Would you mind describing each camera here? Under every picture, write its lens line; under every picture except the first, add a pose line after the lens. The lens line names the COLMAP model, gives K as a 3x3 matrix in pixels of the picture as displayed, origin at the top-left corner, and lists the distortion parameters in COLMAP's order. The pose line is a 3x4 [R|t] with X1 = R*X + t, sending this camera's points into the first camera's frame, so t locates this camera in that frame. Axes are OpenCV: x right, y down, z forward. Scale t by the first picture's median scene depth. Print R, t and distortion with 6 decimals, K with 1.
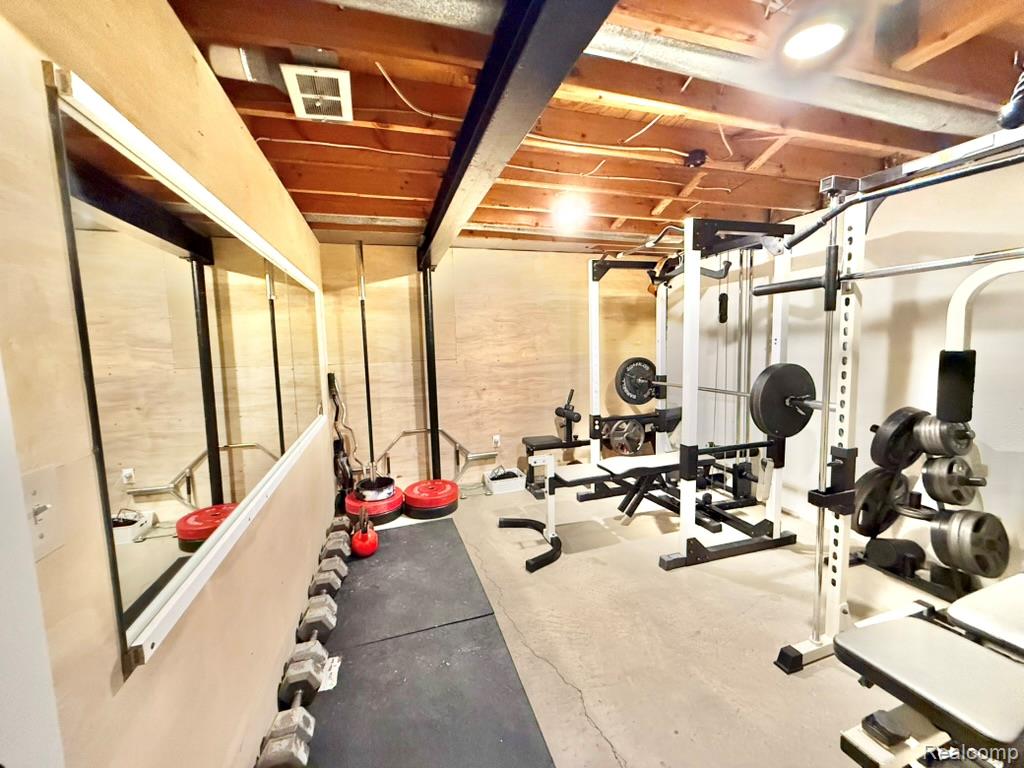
lens RADIAL K [[407.1, 0, 512.0], [0, 407.1, 384.0], [0, 0, 1]] dist [-0.000484, 0.000323]
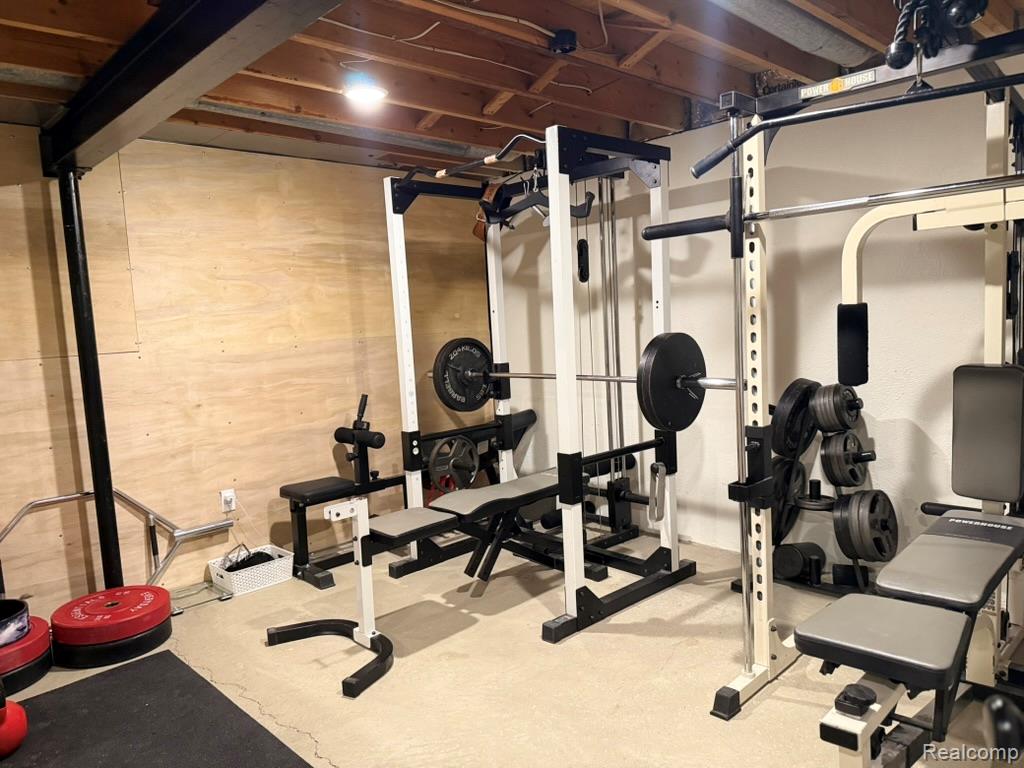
lens RADIAL K [[723.1, 0, 512.9], [0, 723.1, 394.7], [0, 0, 1]] dist [0.087385, -0.133438]
pose [[0.894346, -0.065913, 0.442493, -0.154598], [0.071248, 0.997448, 0.004575, 0.029596], [-0.441666, 0.027435, 0.896760, -0.055532]]
